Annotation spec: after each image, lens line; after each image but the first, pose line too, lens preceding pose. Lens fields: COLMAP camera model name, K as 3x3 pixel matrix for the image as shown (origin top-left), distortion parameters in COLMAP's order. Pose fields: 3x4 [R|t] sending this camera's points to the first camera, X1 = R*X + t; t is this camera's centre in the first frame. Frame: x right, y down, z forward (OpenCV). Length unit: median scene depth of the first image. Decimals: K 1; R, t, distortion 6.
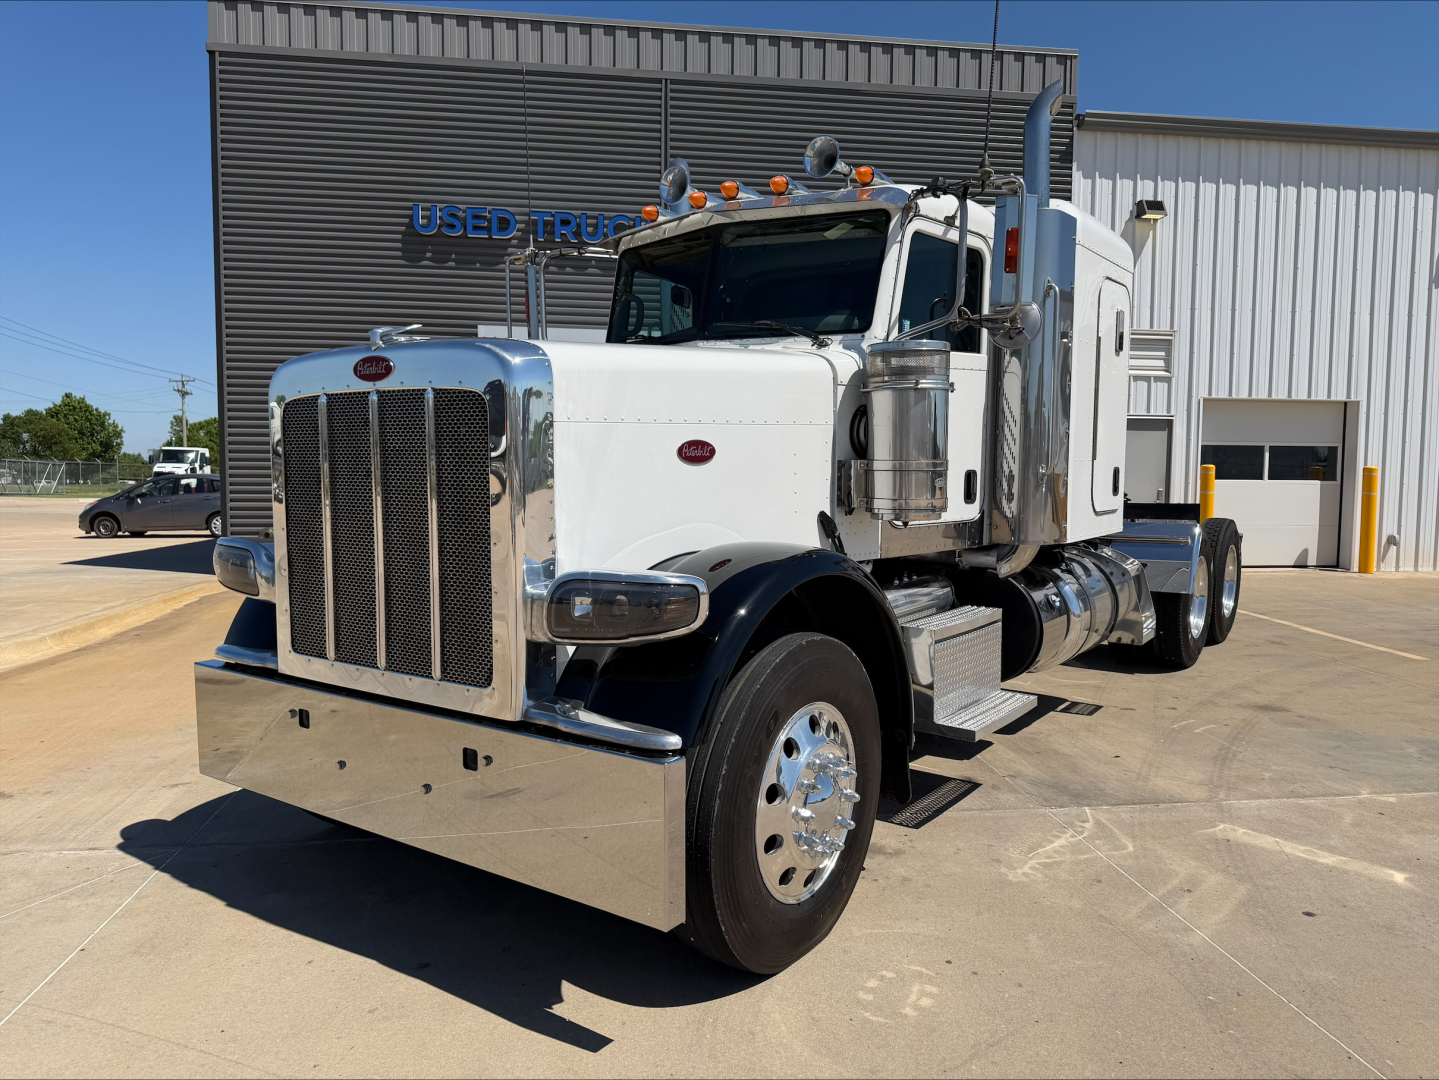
lens RADIAL K [[1028.7, 0, 724.6], [0, 1028.7, 544.4], [0, 0, 1]] dist [-0.000022, -0.004189]
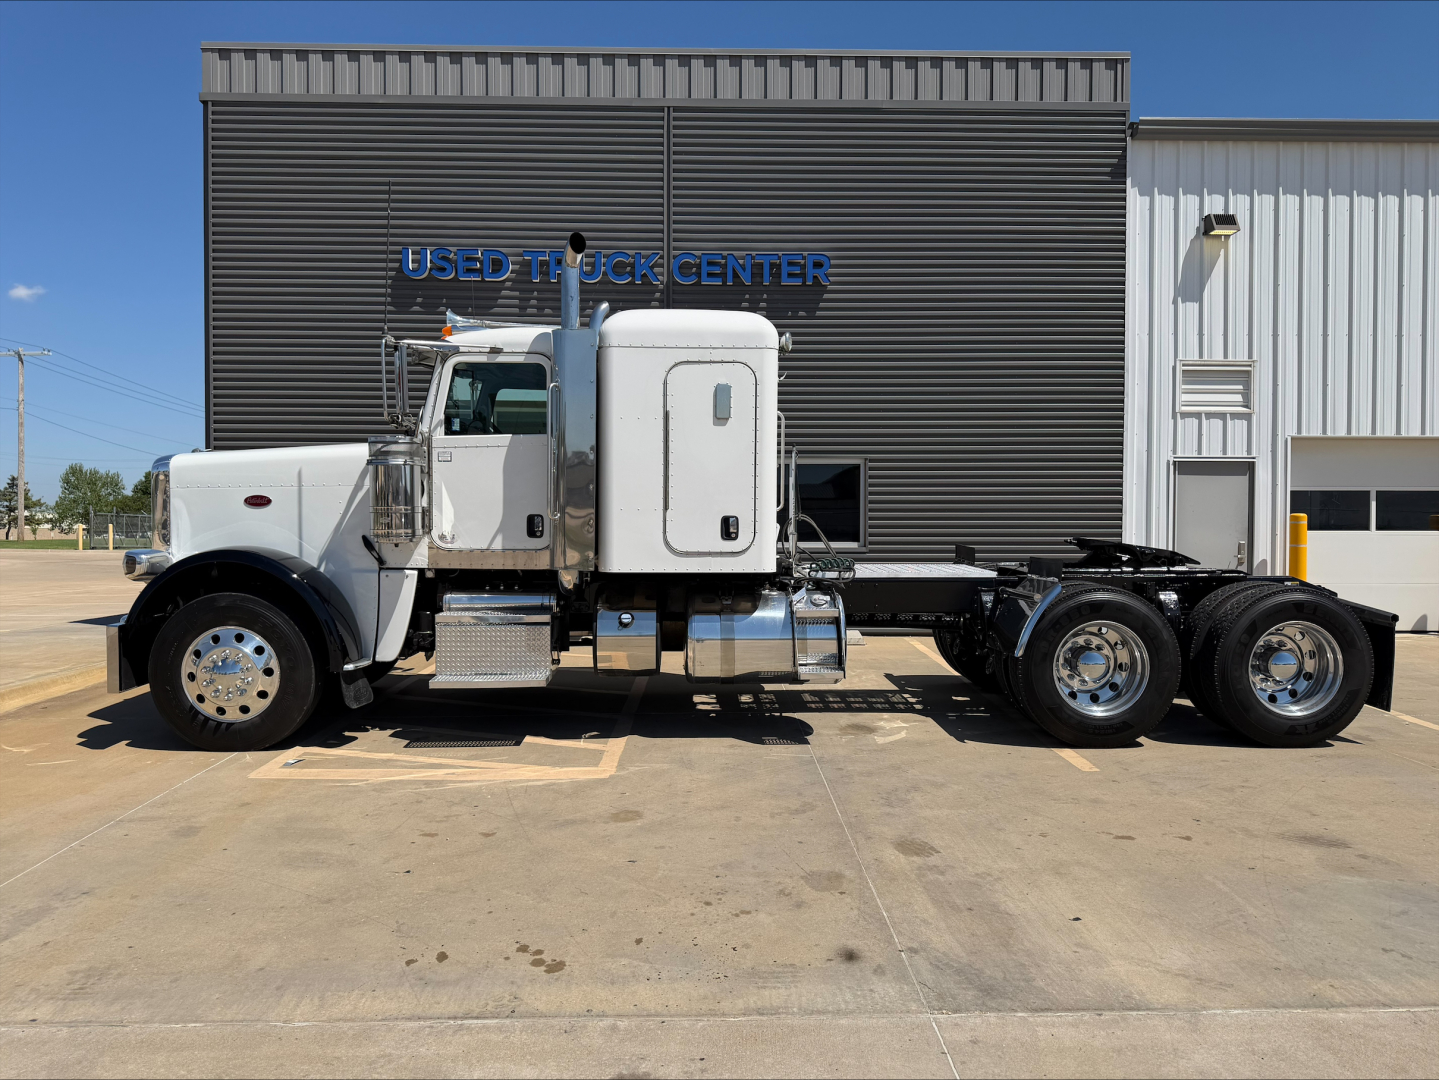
lens RADIAL K [[1027.0, 0, 713.5], [0, 1027.0, 539.6], [0, 0, 1]] dist [0.003797, -0.008322]
pose [[0.993278, -0.004301, -0.115673, 0.084952], [-0.001774, 0.998627, -0.052362, -0.009968], [0.115739, 0.052215, 0.991906, 0.093183]]
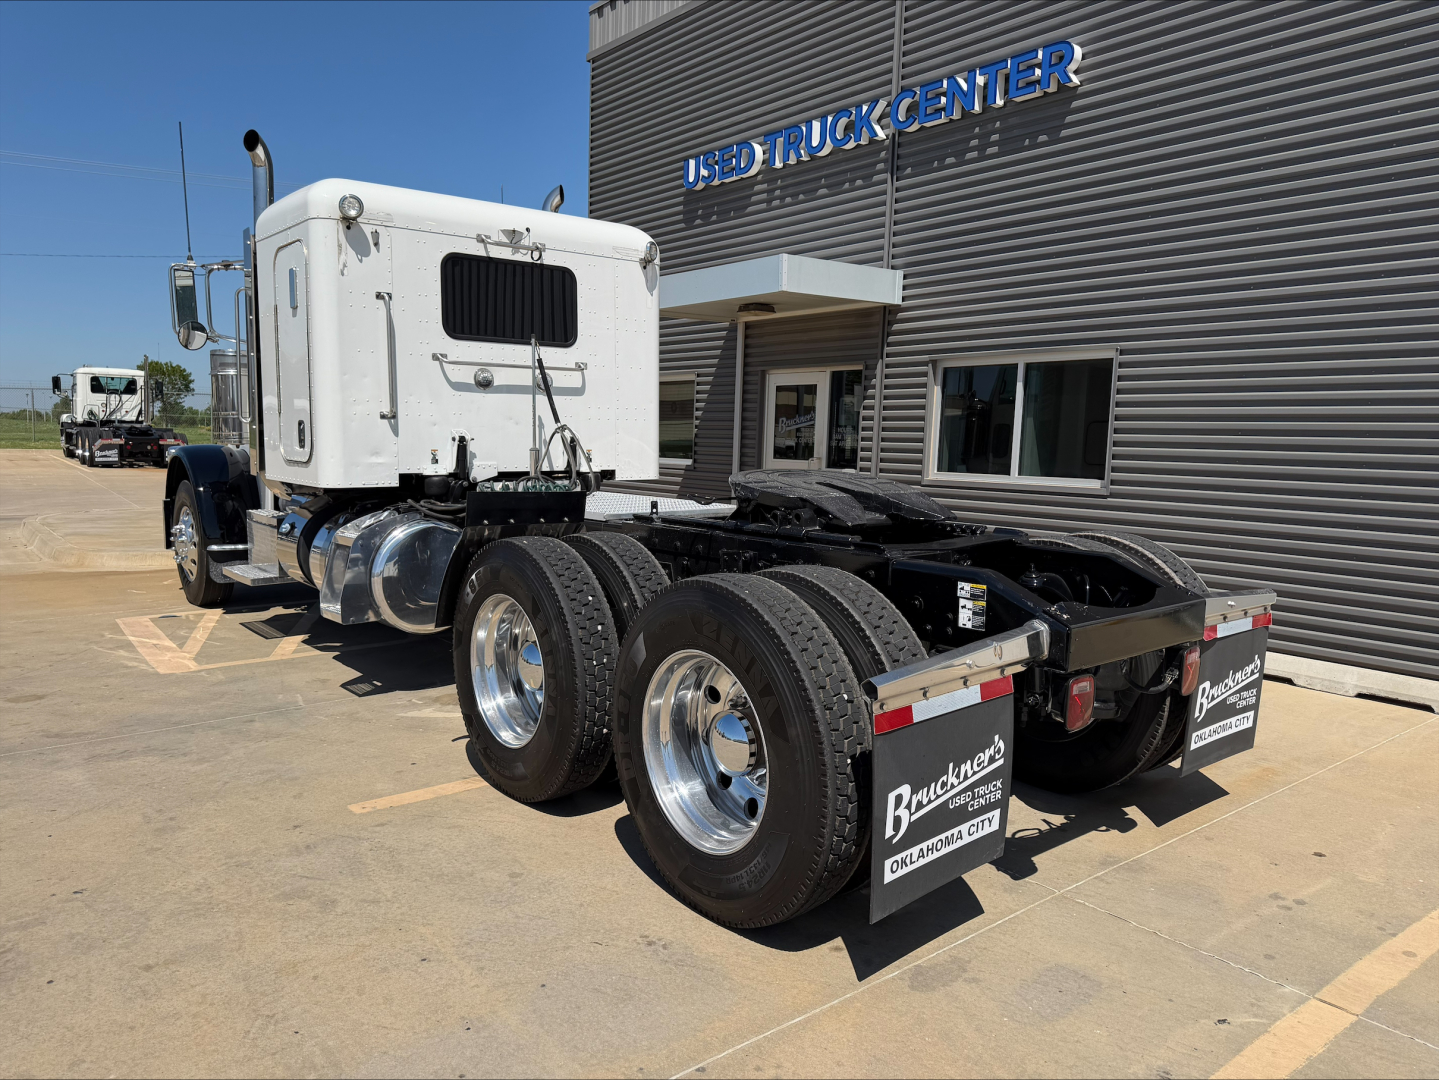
lens RADIAL K [[1027.0, 0, 713.5], [0, 1027.0, 539.6], [0, 0, 1]] dist [0.003797, -0.008322]
pose [[0.515064, 0.088198, -0.852602, 0.499327], [-0.075257, 0.995504, 0.057517, -0.035022], [0.853842, 0.034540, 0.519386, 0.496725]]
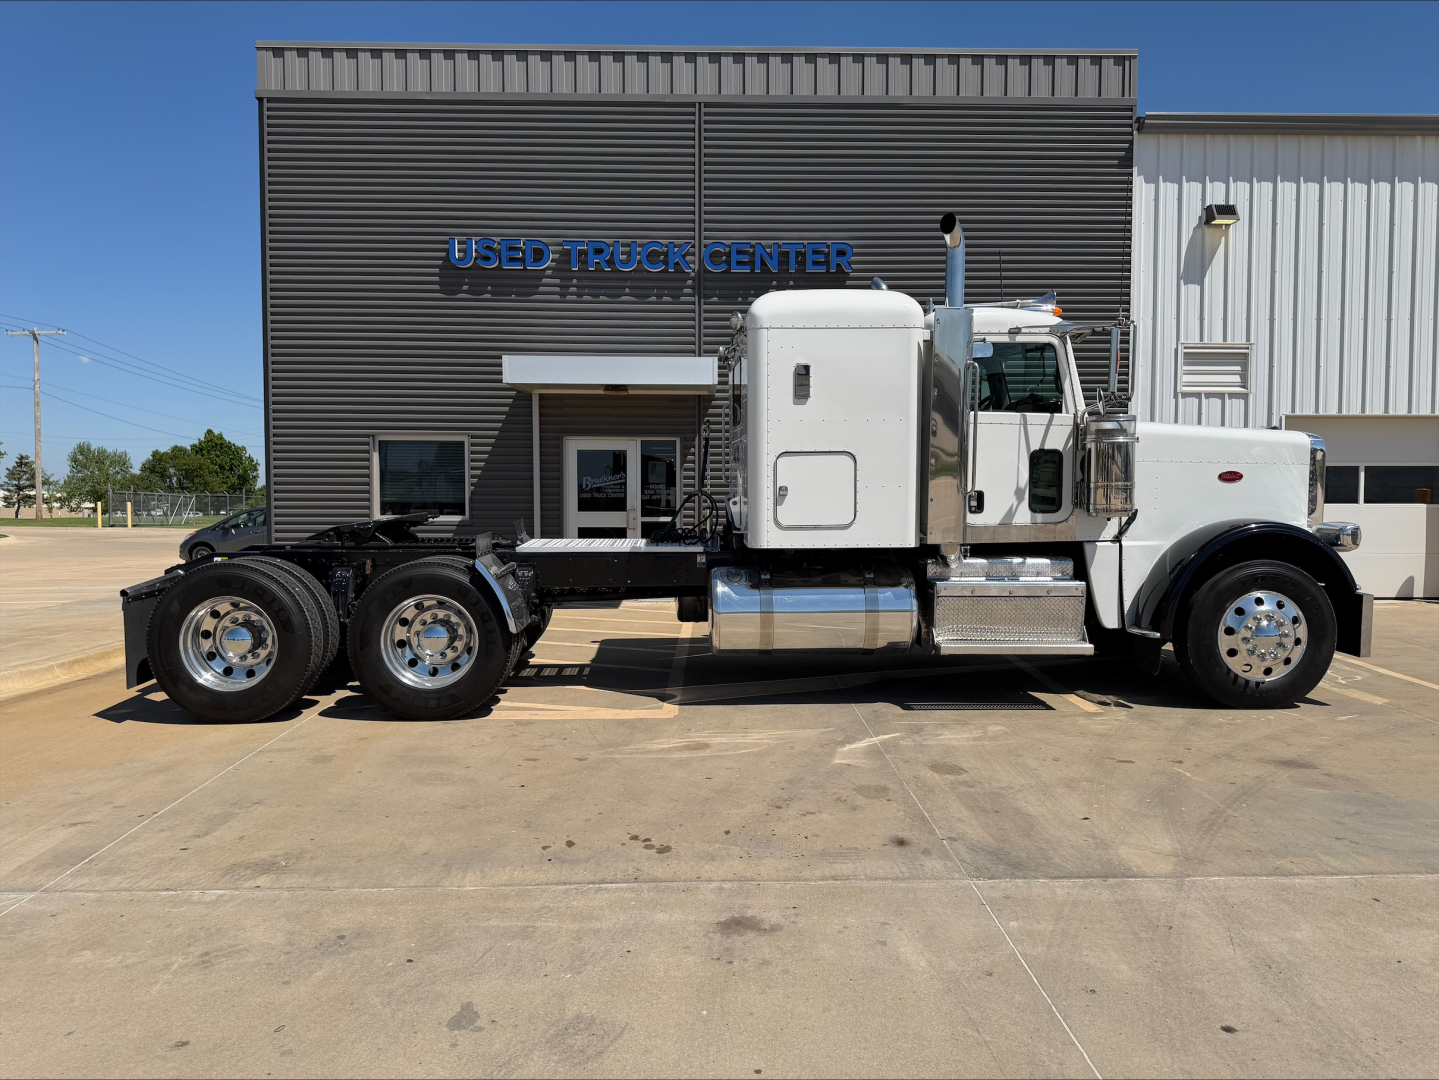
lens RADIAL K [[1026.2, 0, 718.7], [0, 1026.2, 545.9], [0, 0, 1]] dist [0.007808, -0.012149]
pose [[0.993463, -0.003003, -0.114114, 0.068213], [0.000172, 0.999692, -0.024808, -0.002635], [0.114154, 0.024626, 0.993158, 0.031970]]
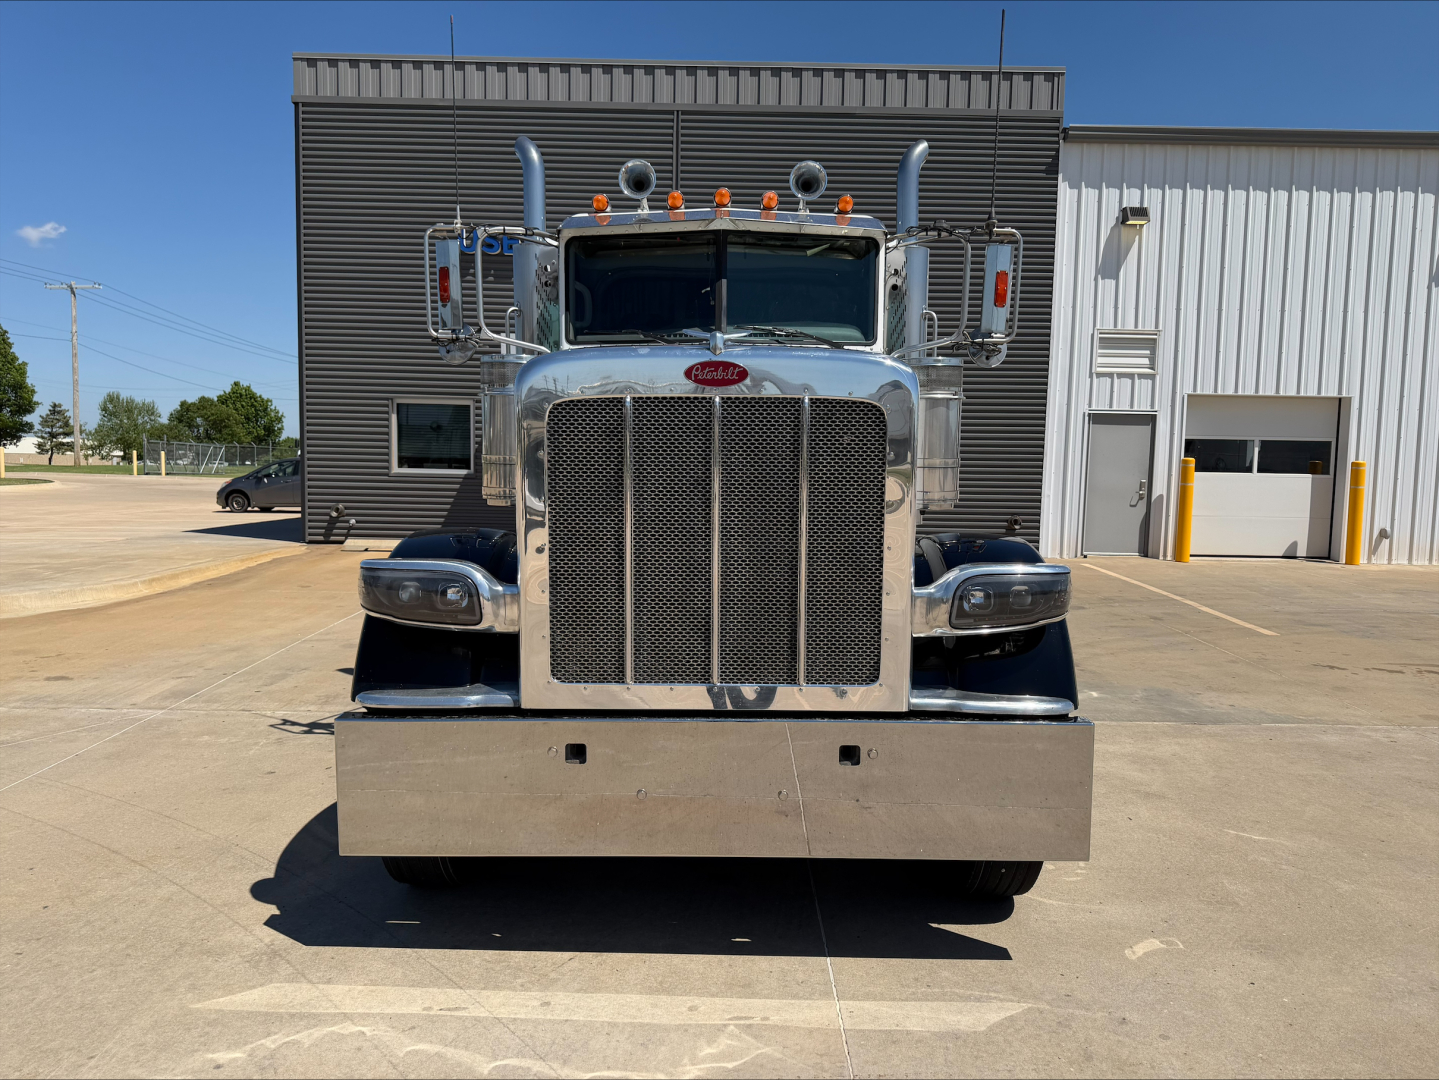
lens RADIAL K [[1026.2, 0, 718.7], [0, 1026.2, 545.9], [0, 0, 1]] dist [0.007808, -0.012149]
pose [[0.990940, 0.021032, -0.132645, 0.138590], [-0.019213, 0.999703, 0.014975, 0.006263], [0.132921, -0.012291, 0.991050, -0.108974]]
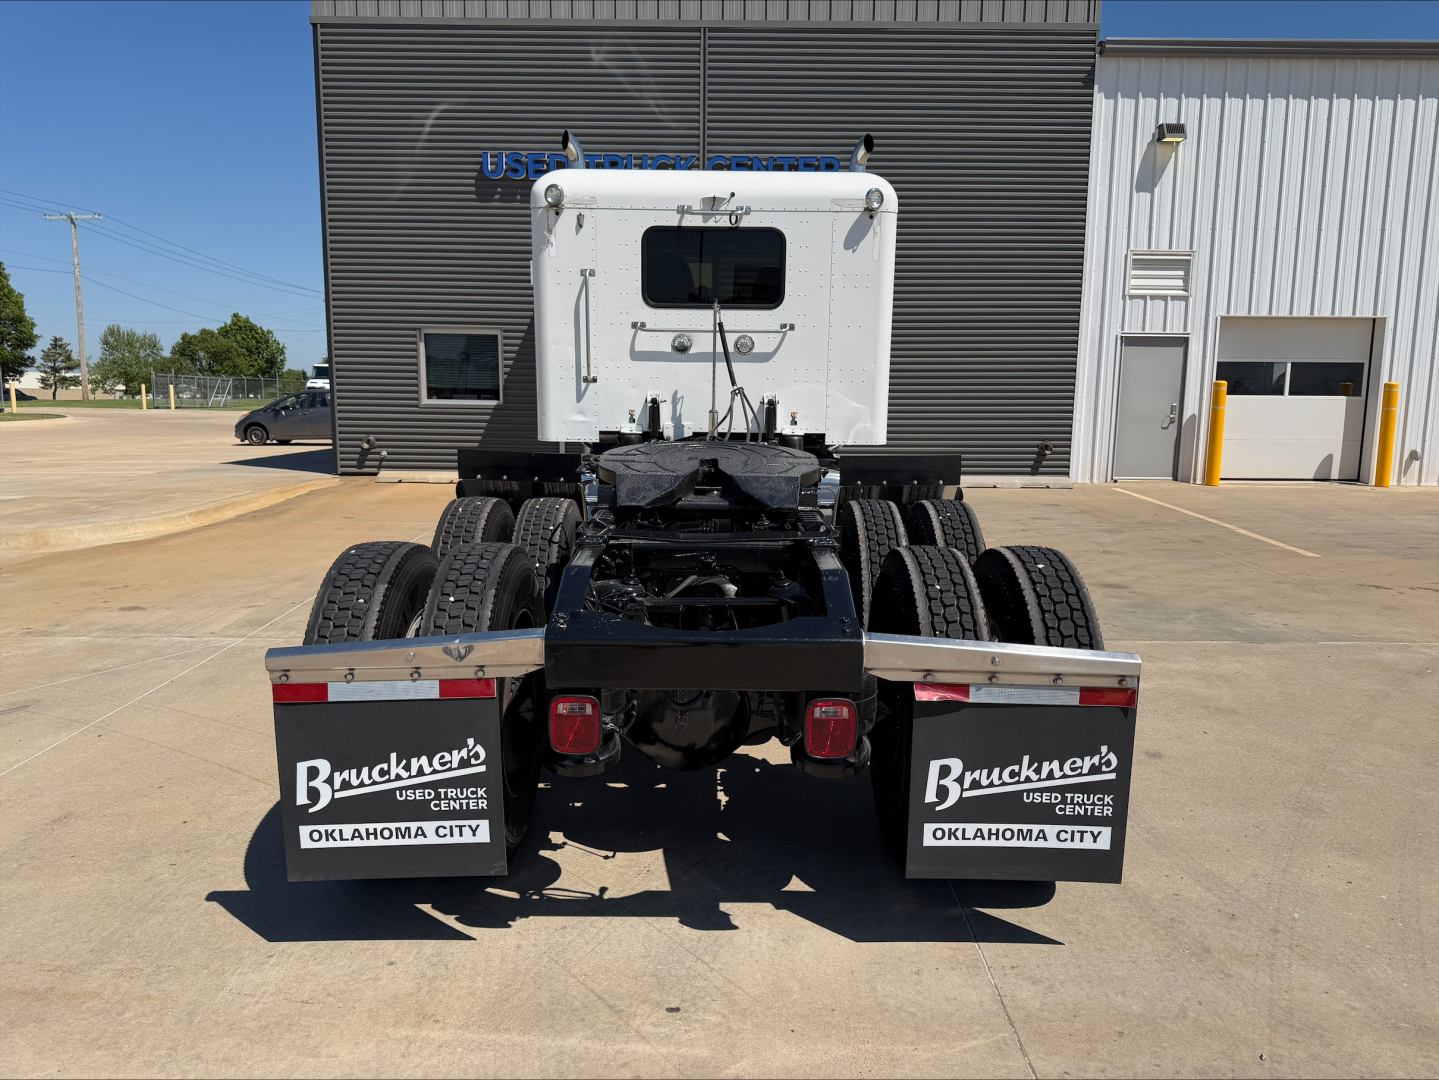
lens RADIAL K [[1029.1, 0, 719.5], [0, 1029.1, 540.0], [0, 0, 1]] dist [0.000526, -0.003544]
pose [[0.990573, 0.020253, -0.135479, 0.112552], [-0.009735, 0.996917, 0.077857, 0.007759], [0.136638, -0.075804, 0.987716, -0.119421]]
